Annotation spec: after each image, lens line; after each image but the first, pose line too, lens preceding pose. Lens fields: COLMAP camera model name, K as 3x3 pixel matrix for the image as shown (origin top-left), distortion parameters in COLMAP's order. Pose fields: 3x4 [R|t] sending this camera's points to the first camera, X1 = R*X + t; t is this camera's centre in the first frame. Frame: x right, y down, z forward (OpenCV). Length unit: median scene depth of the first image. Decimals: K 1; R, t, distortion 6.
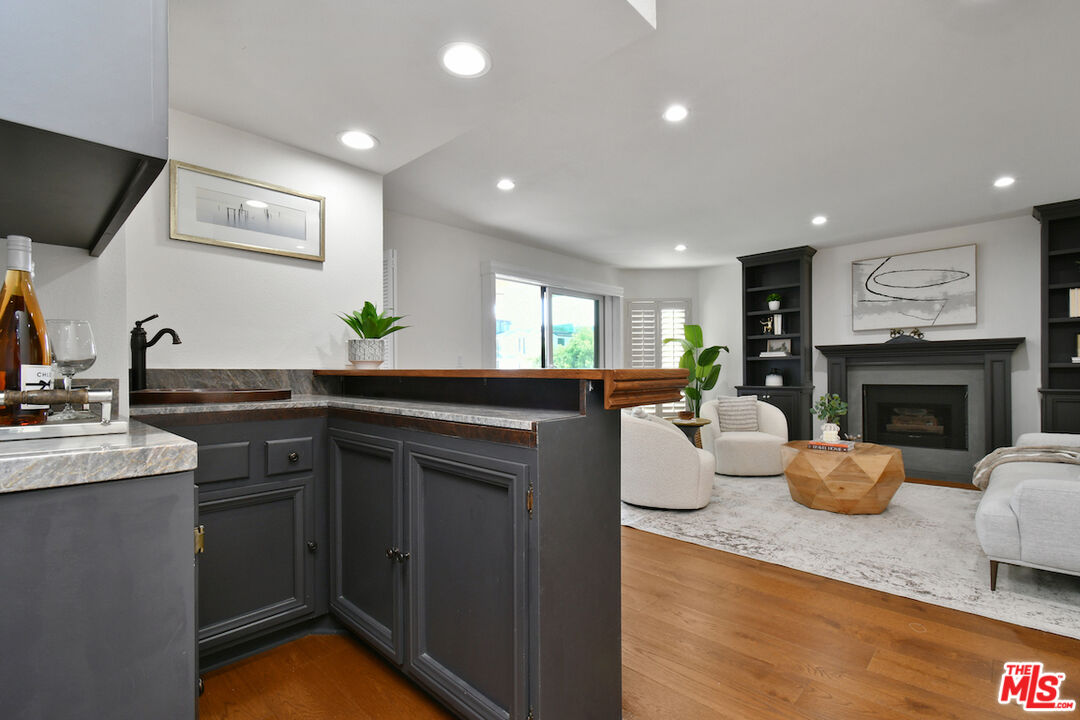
lens RADIAL K [[509.9, 0, 538.9], [0, 509.9, 368.4], [0, 0, 1]] dist [0.034921, -0.012471]
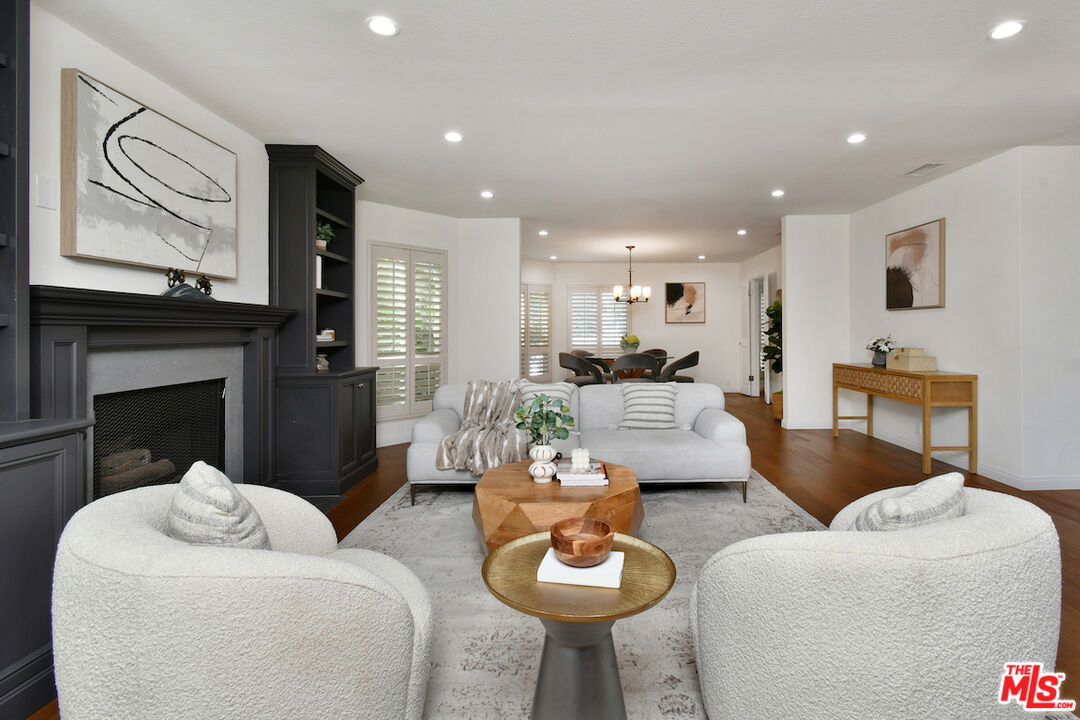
lens RADIAL K [[469.8, 0, 615.2], [0, 469.8, 333.6], [0, 0, 1]] dist [-0.000145, -0.000165]
pose [[-0.692887, 0.012205, 0.720943, 0.104678], [0.006128, 0.999920, -0.011039, -0.010497], [-0.721020, -0.003231, -0.692907, 1.048286]]
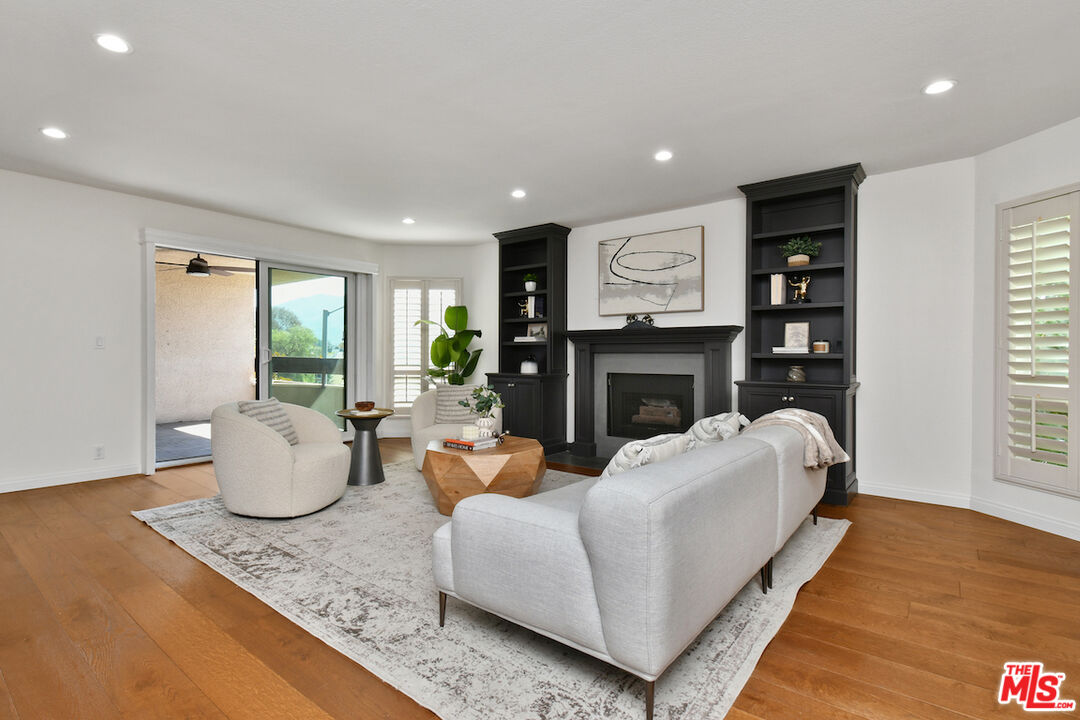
lens RADIAL K [[514.5, 0, 515.7], [0, 514.5, 352.2], [0, 0, 1]] dist [0.000842, 0.000454]
pose [[0.998771, 0.011804, 0.048147, 0.454462], [-0.012095, 0.999910, 0.005766, -0.010592], [-0.048075, -0.006341, 0.998824, 0.080104]]
